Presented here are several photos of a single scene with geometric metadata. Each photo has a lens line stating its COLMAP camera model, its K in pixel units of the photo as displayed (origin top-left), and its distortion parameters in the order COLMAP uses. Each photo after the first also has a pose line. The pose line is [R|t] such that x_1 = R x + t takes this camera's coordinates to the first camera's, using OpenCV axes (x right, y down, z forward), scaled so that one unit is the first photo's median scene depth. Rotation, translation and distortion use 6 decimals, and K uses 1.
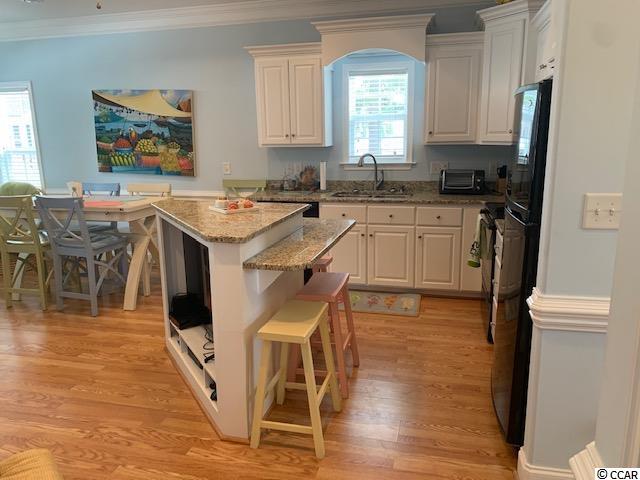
lens RADIAL K [[493.2, 0, 321.6], [0, 493.2, 234.0], [0, 0, 1]] dist [0.035036, -0.053918]
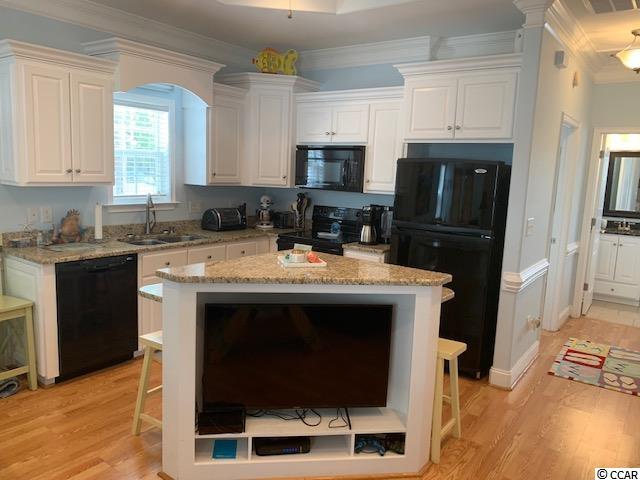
lens RADIAL K [[493.2, 0, 307.3], [0, 493.2, 237.7], [0, 0, 1]] dist [0.035036, -0.053918]
pose [[0.393179, -0.095312, 0.914508, -0.617658], [0.136425, 0.989651, 0.044490, -0.083469], [-0.909284, 0.107270, 0.402113, 0.379453]]
